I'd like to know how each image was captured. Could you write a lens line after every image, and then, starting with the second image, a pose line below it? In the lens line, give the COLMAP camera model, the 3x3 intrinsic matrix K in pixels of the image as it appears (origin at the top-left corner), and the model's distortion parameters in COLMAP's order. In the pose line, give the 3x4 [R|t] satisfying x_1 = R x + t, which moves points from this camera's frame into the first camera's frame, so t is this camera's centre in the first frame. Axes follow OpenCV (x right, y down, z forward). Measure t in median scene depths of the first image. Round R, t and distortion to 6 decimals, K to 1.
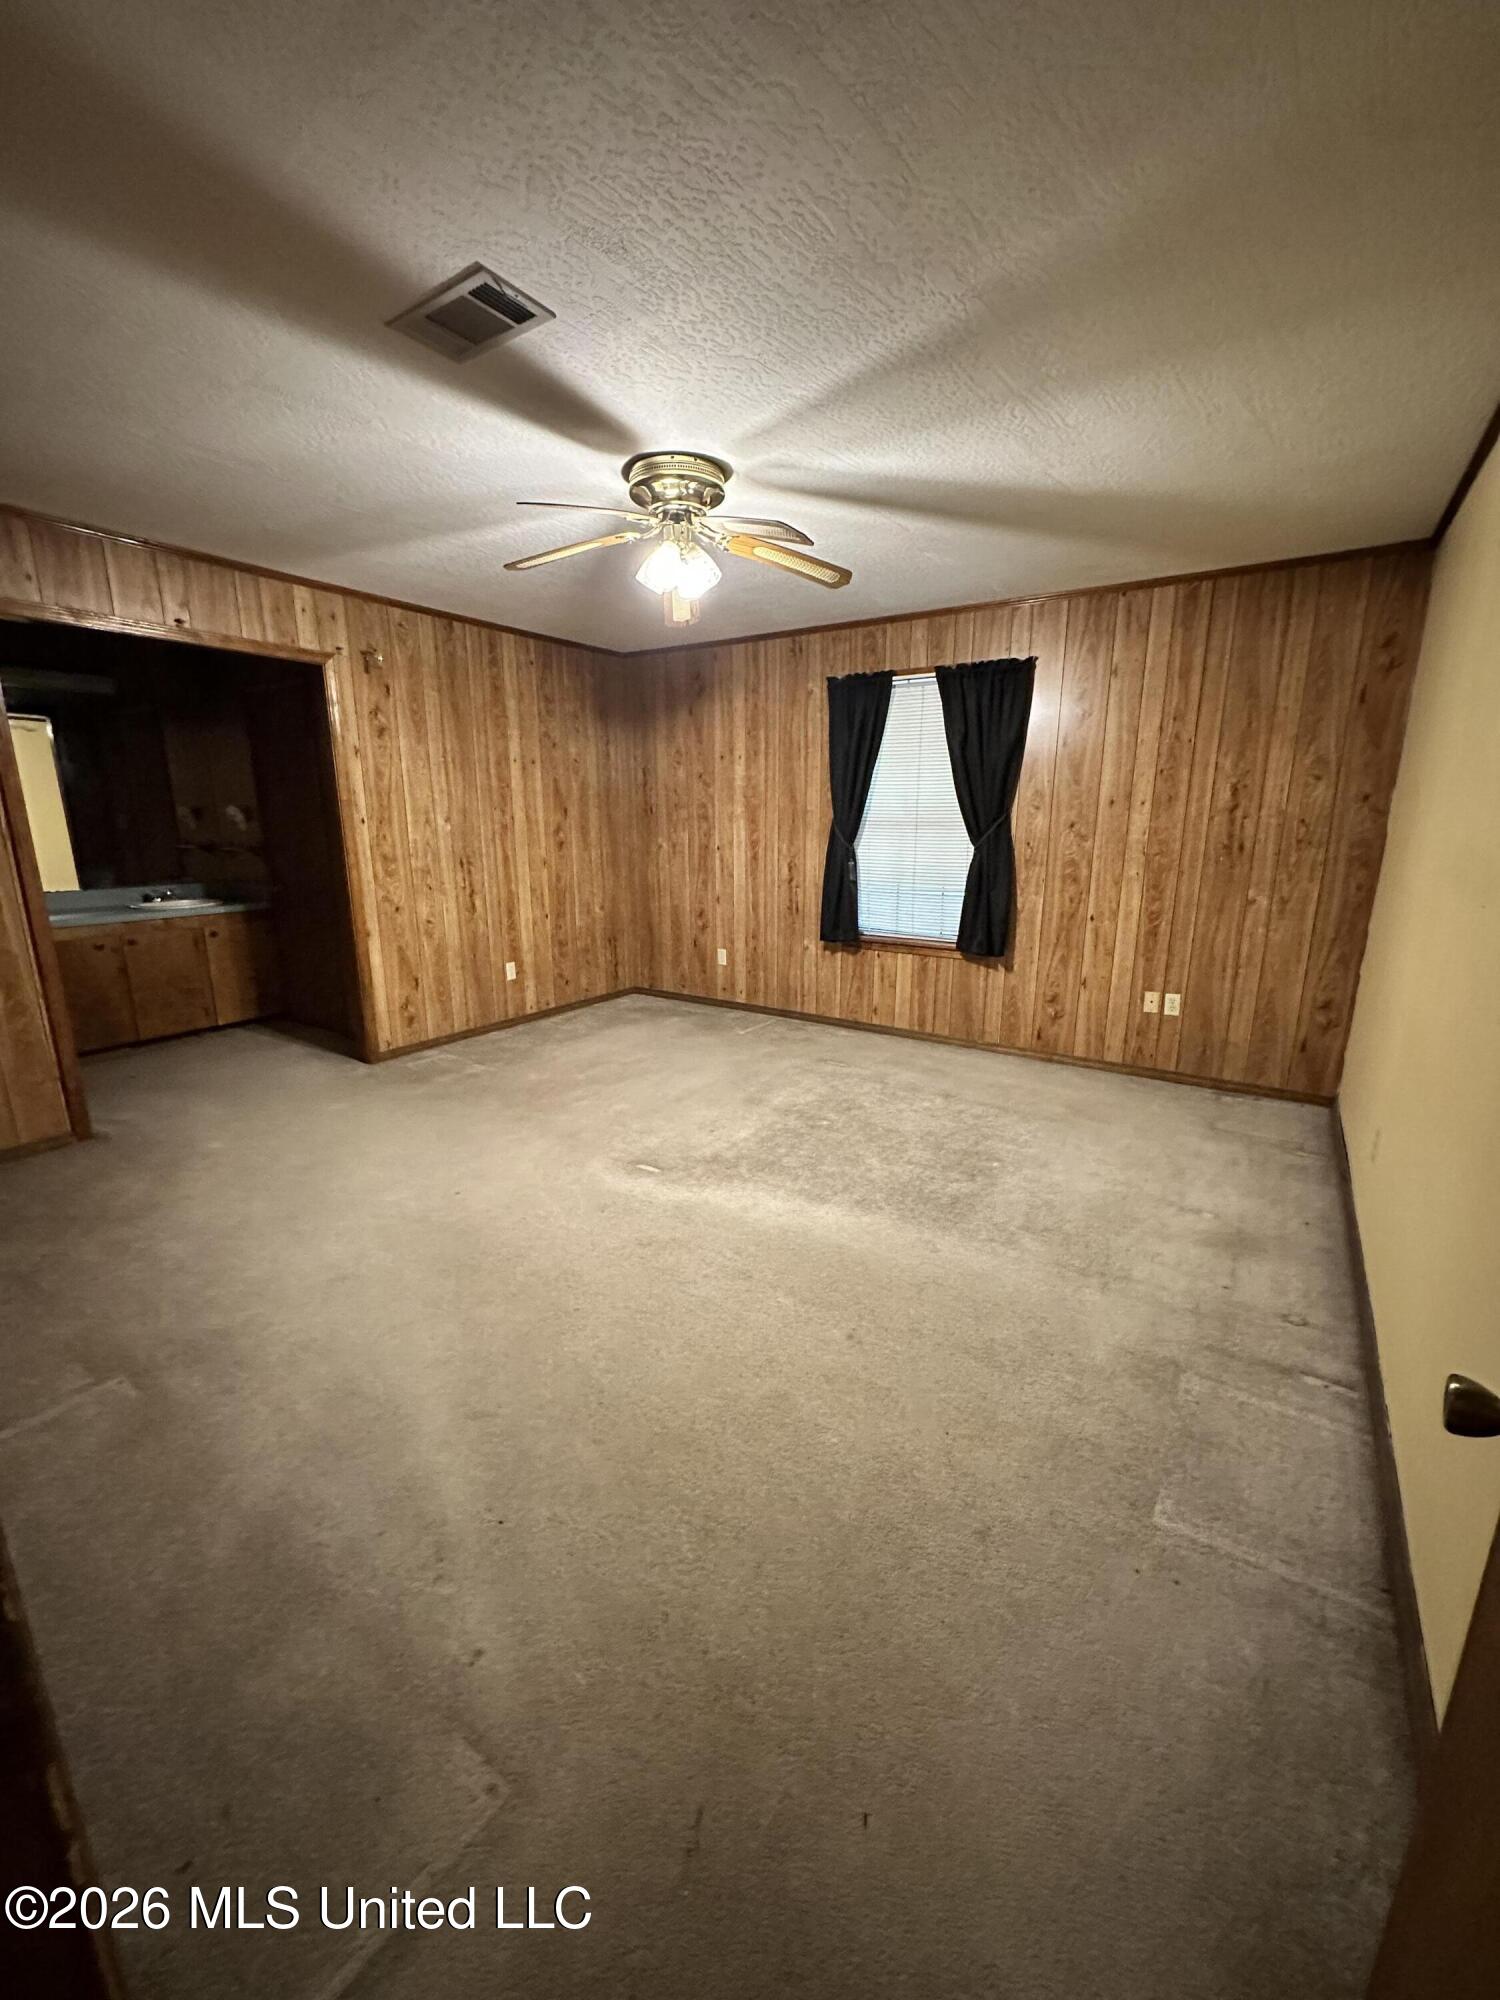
lens RADIAL K [[796.8, 0, 748.6], [0, 796.8, 993.5], [0, 0, 1]] dist [0.001470, 0.000129]
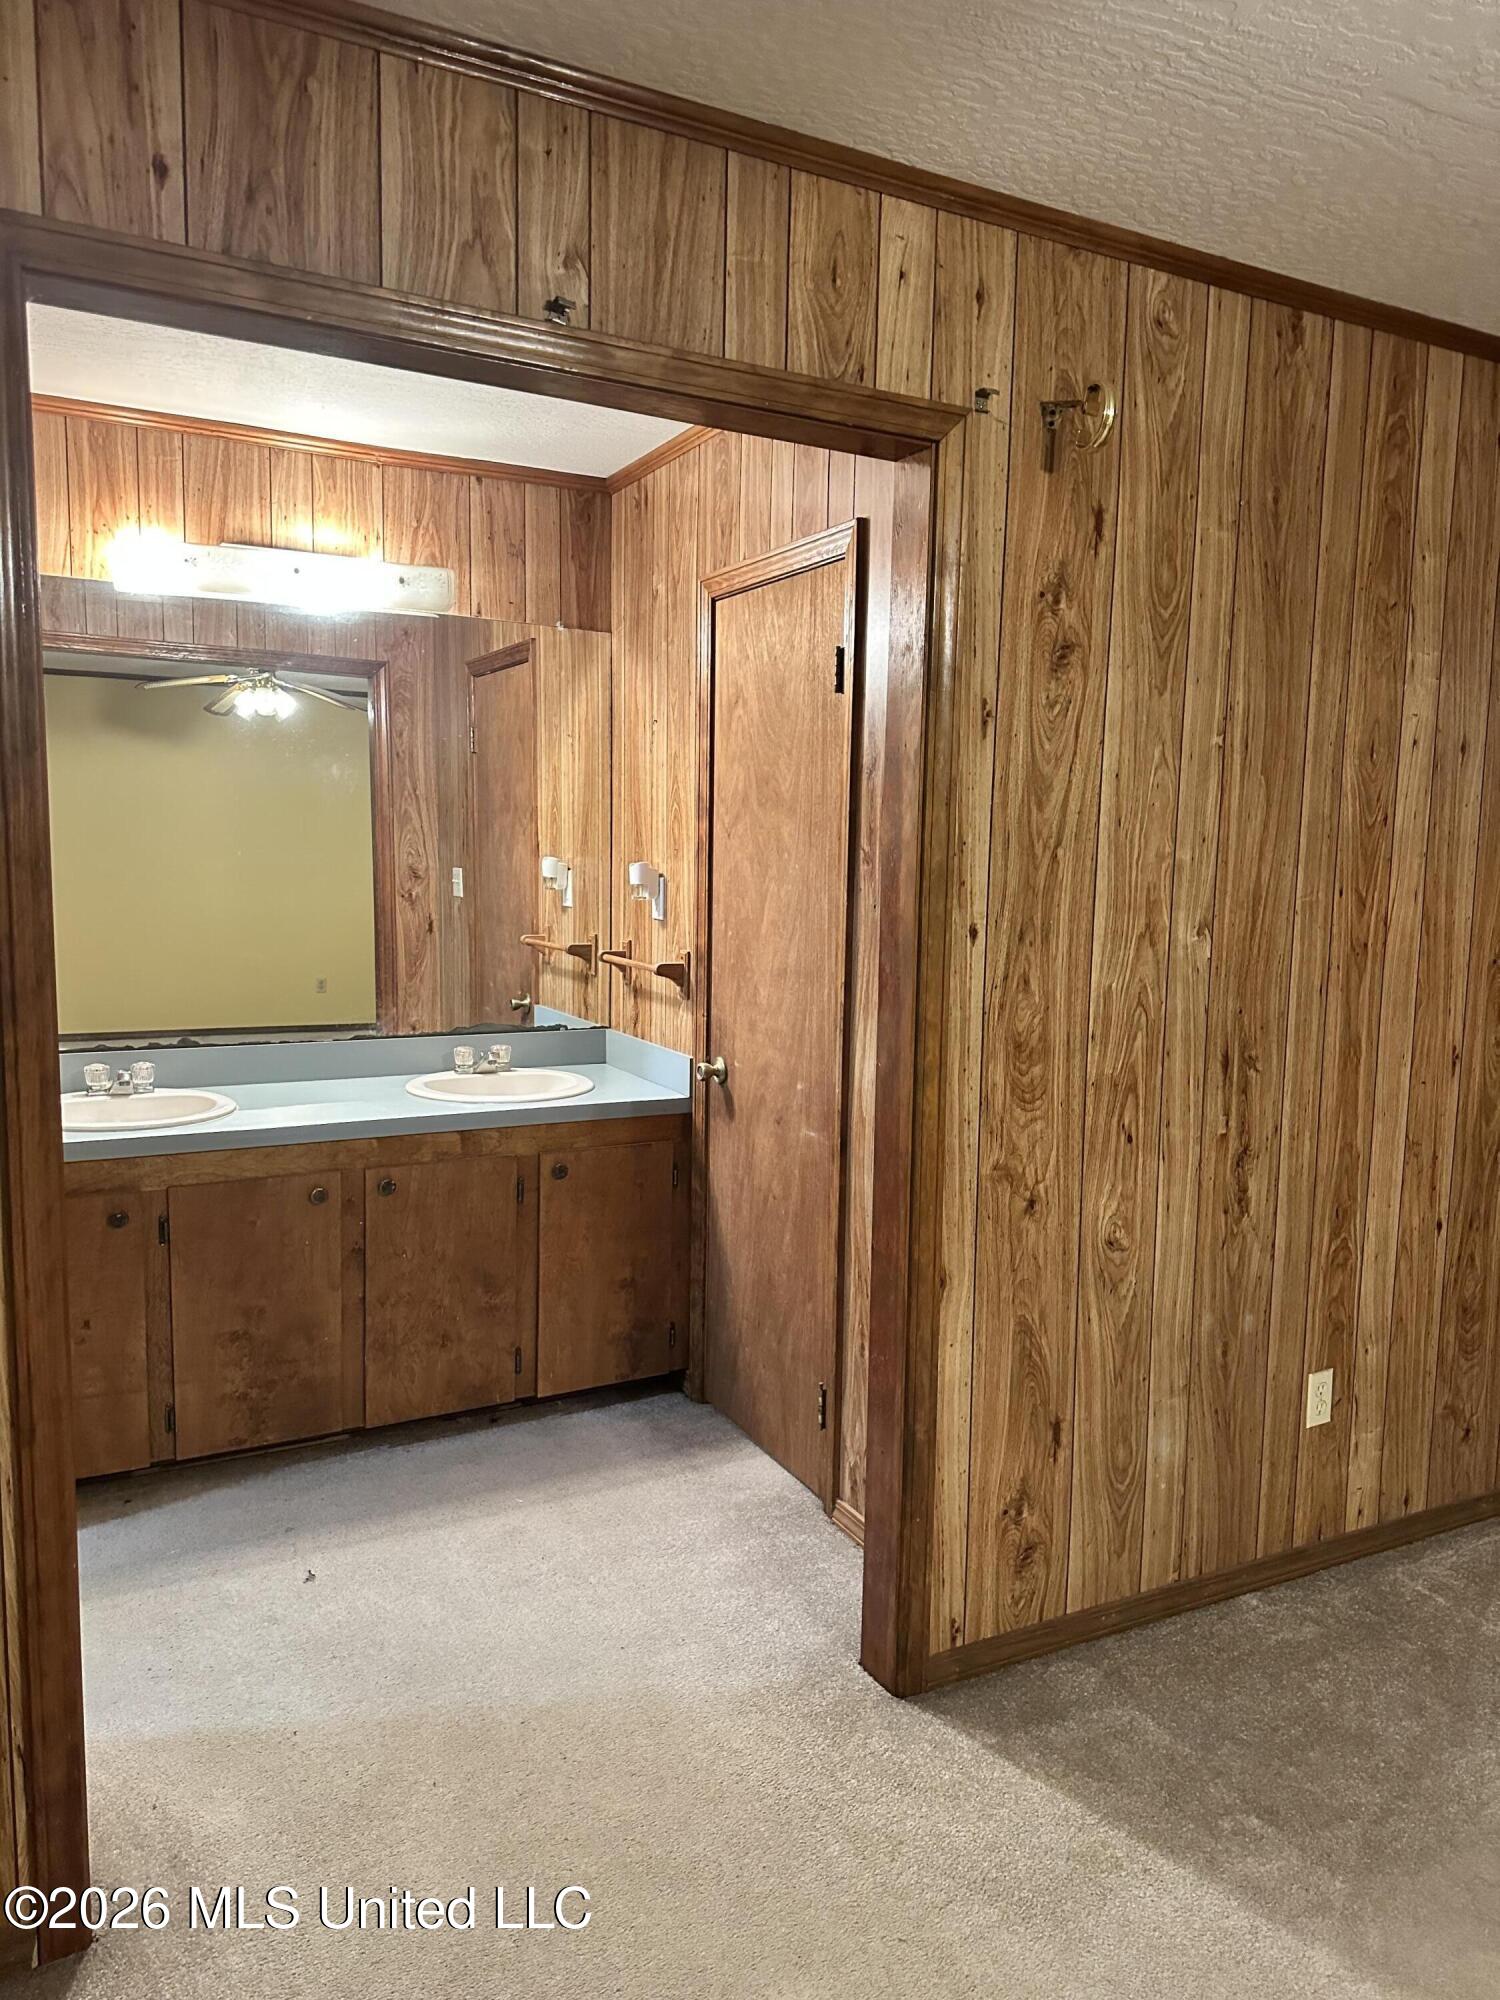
lens RADIAL K [[1395.3, 0, 750.0], [0, 1395.3, 1000.0], [0, 0, 1]] dist [0.072363, -0.096901]
pose [[0.877747, 0.073289, -0.473485, -0.271854], [-0.127409, 0.988354, -0.083208, -0.120954], [0.461873, 0.133362, 0.876863, 0.435250]]
